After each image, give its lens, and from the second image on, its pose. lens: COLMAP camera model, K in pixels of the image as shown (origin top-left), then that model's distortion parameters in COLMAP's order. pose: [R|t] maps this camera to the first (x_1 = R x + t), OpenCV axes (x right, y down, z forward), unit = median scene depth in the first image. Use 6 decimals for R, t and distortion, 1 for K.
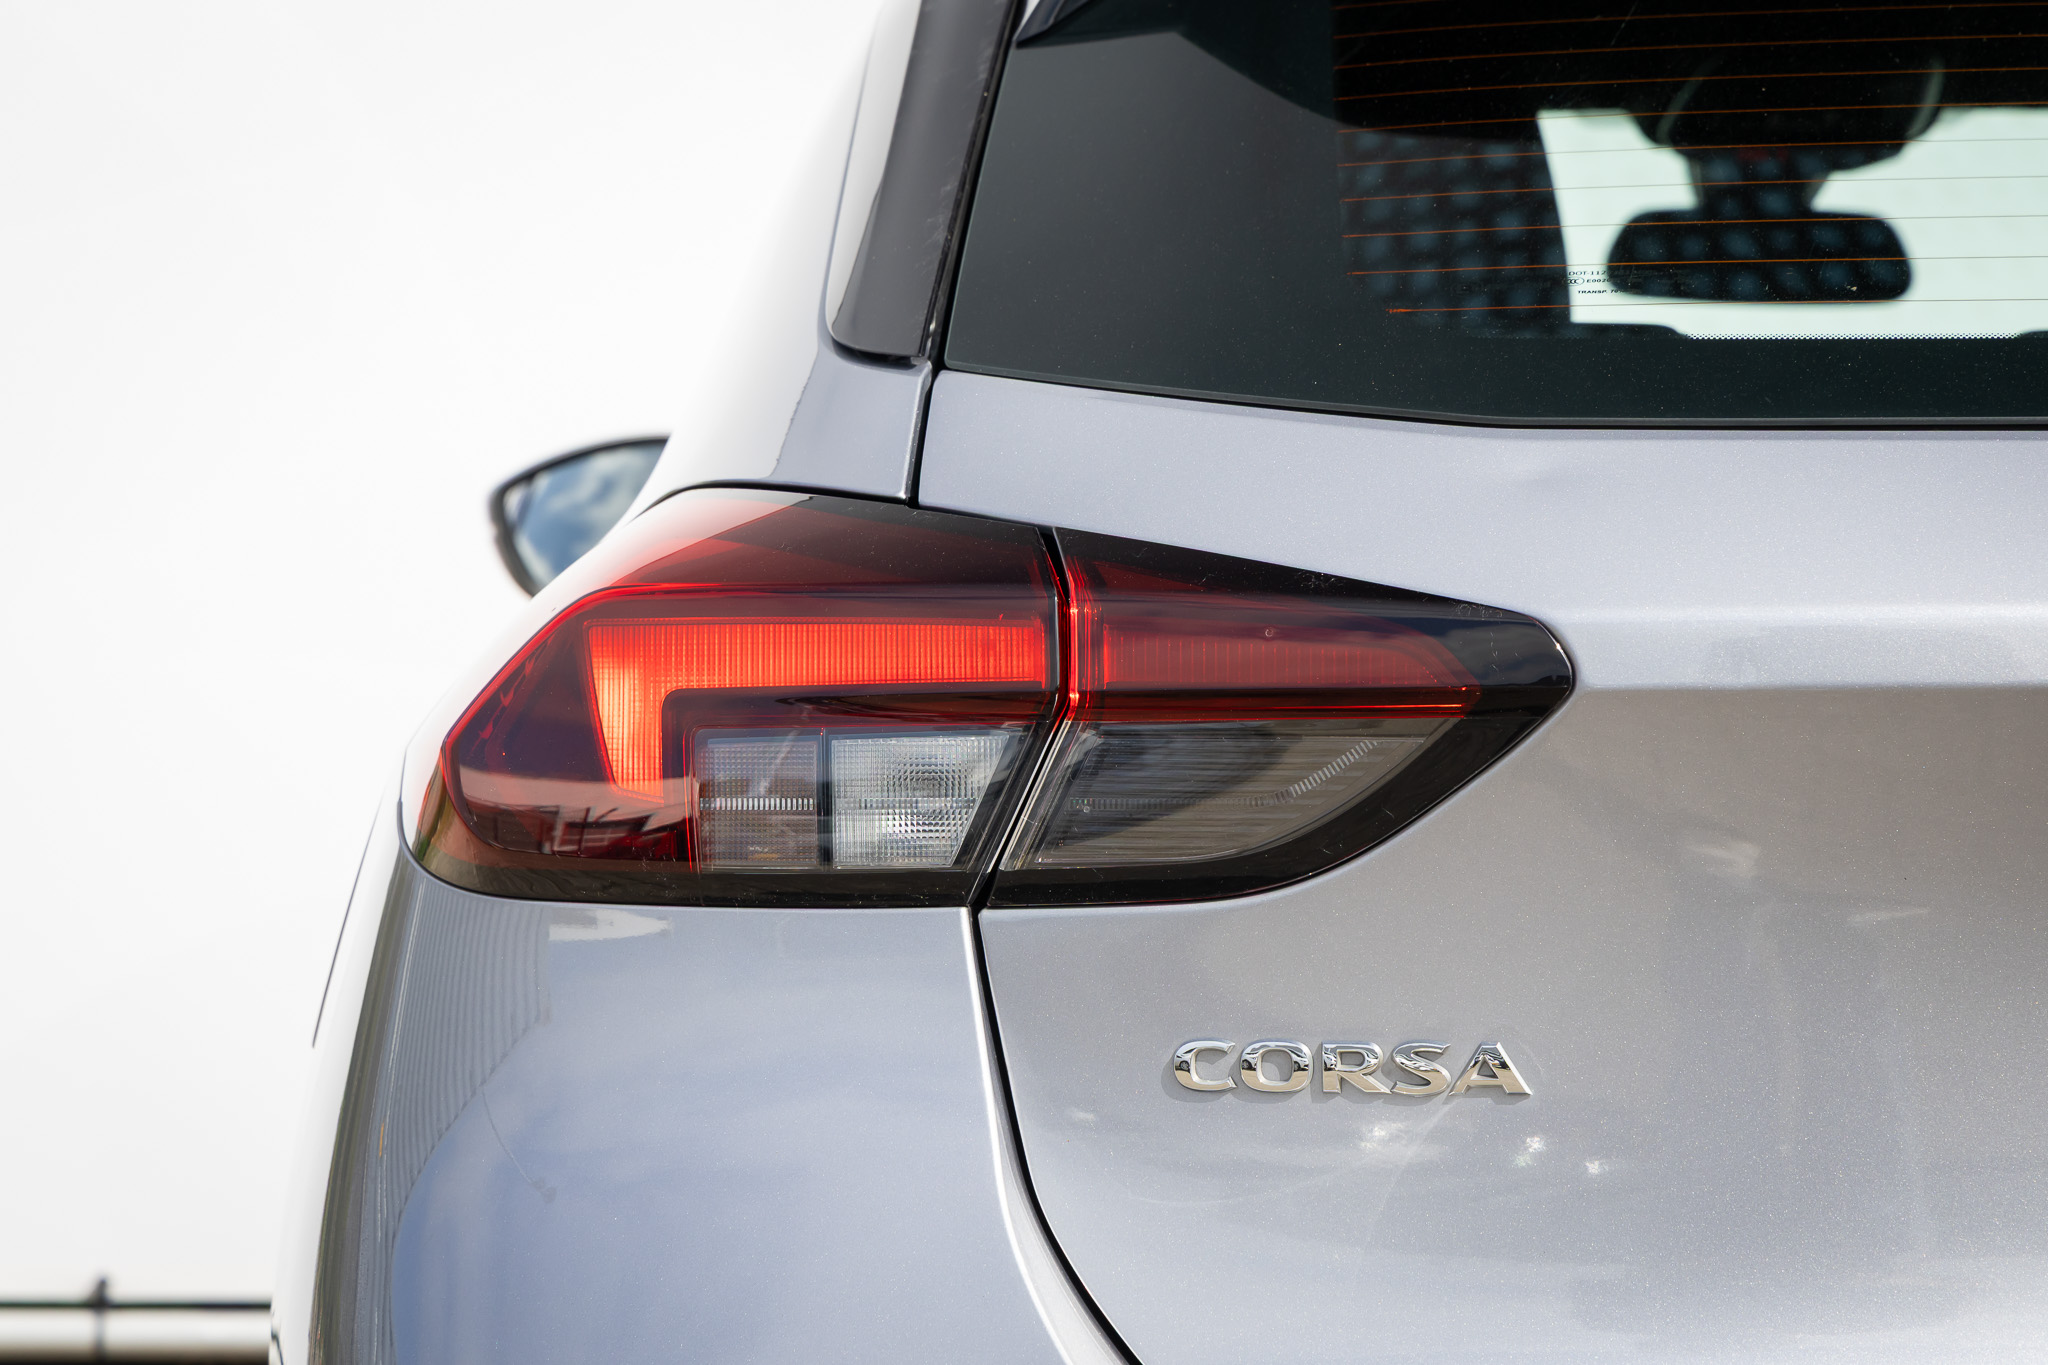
lens RADIAL K [[5370.0, 0, 1028.3], [0, 5370.0, 682.7], [0, 0, 1]] dist [0.171239, 0.000000]
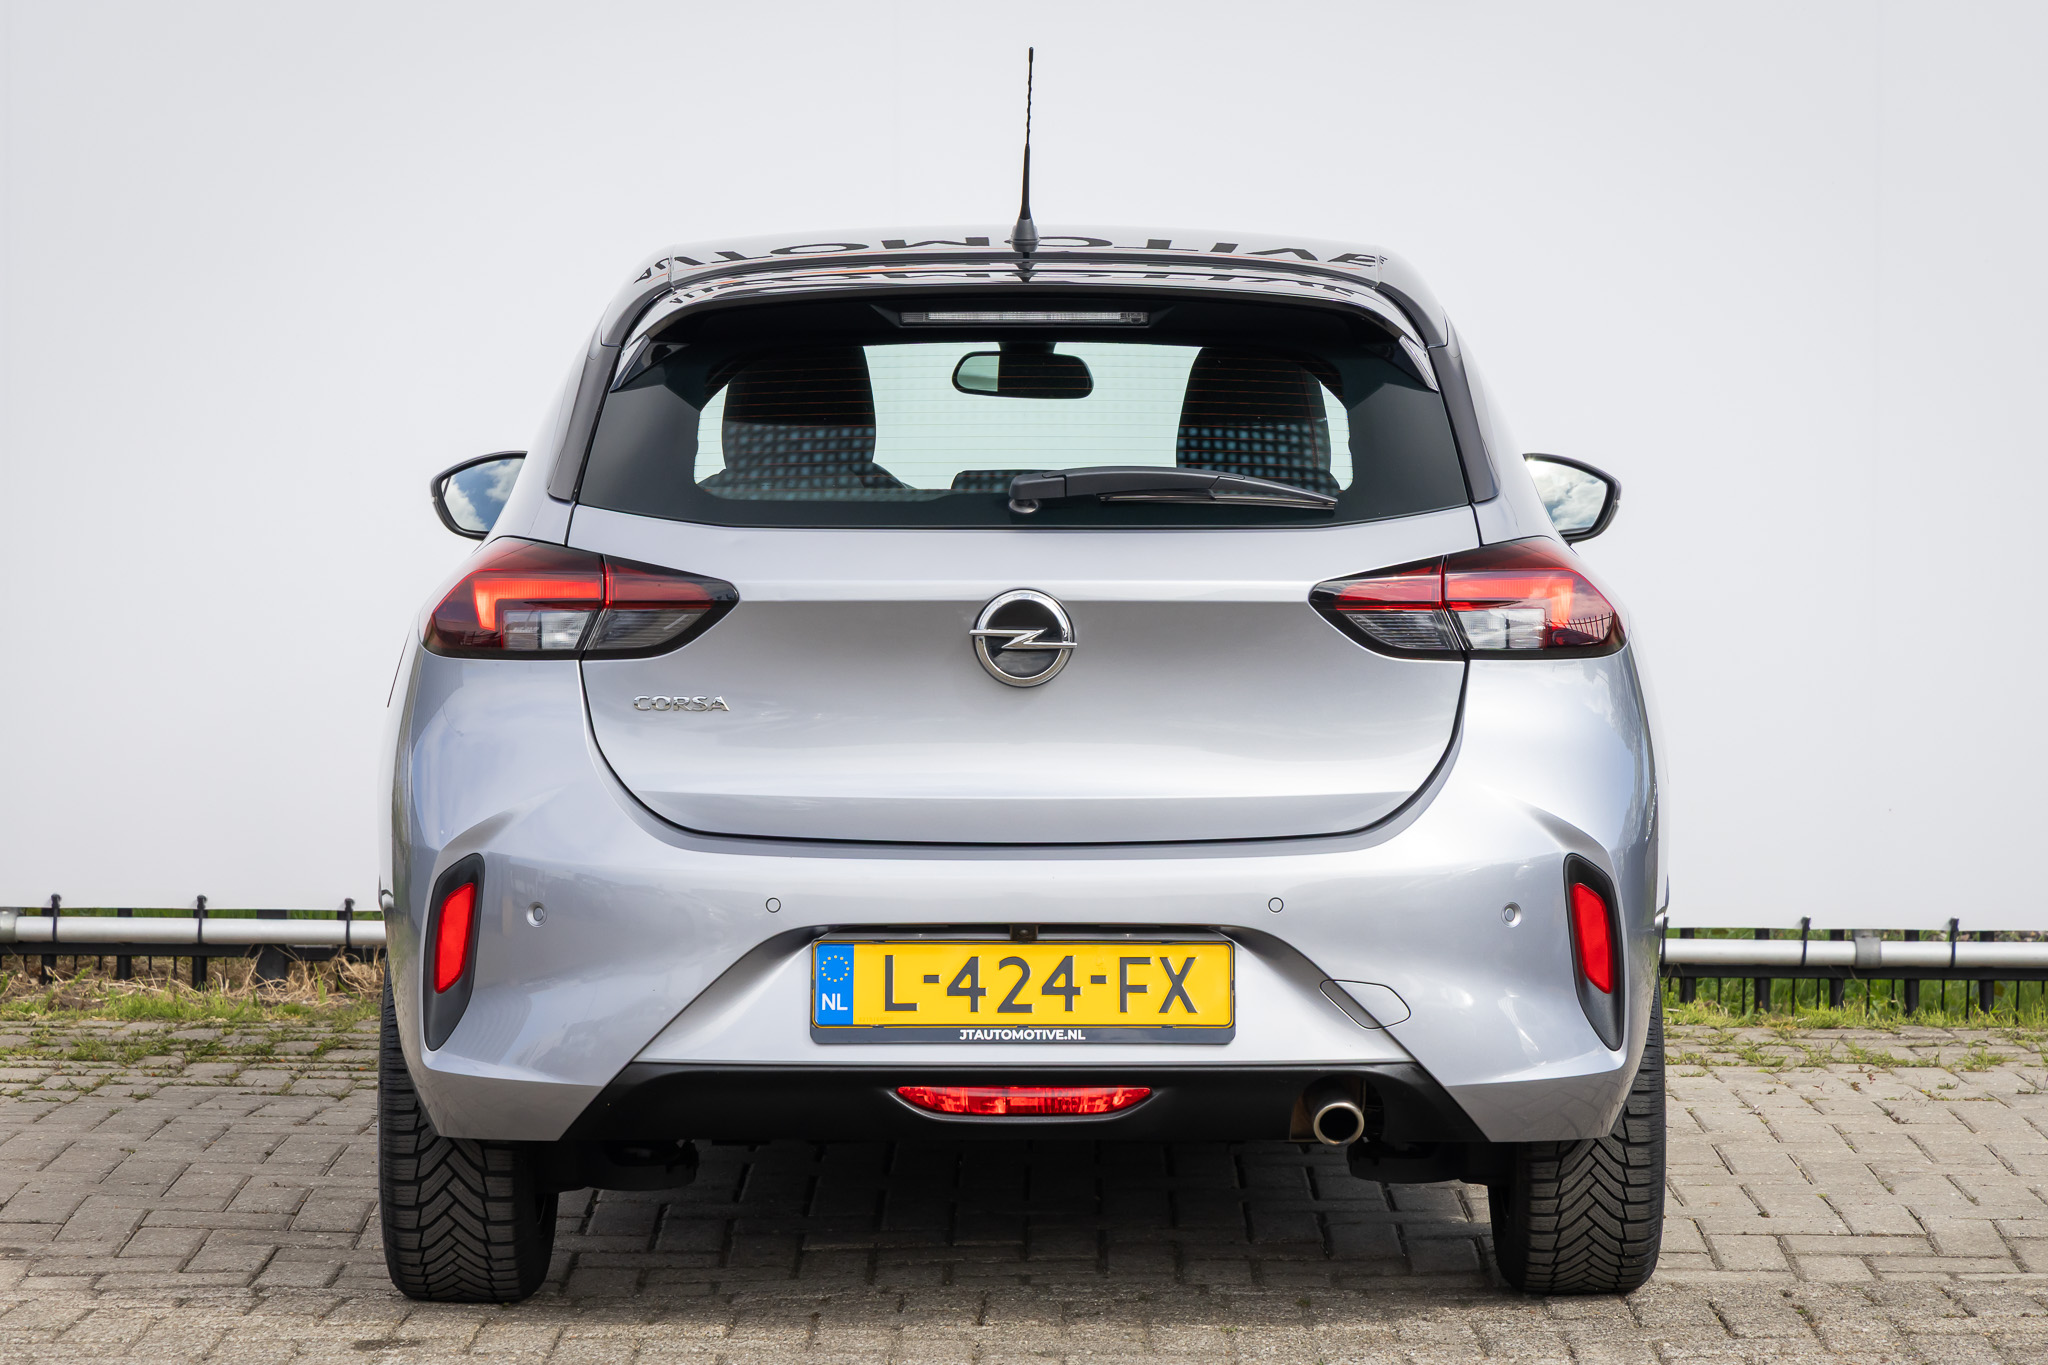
lens RADIAL K [[5792.1, 0, 1032.4], [0, 5792.1, 689.5], [0, 0, 1]] dist [0.144182, 0.000000]
pose [[0.999913, 0.006332, 0.011578, 0.248501], [-0.006724, 0.999393, 0.034170, -0.073194], [-0.011354, -0.034245, 0.999349, -2.898518]]
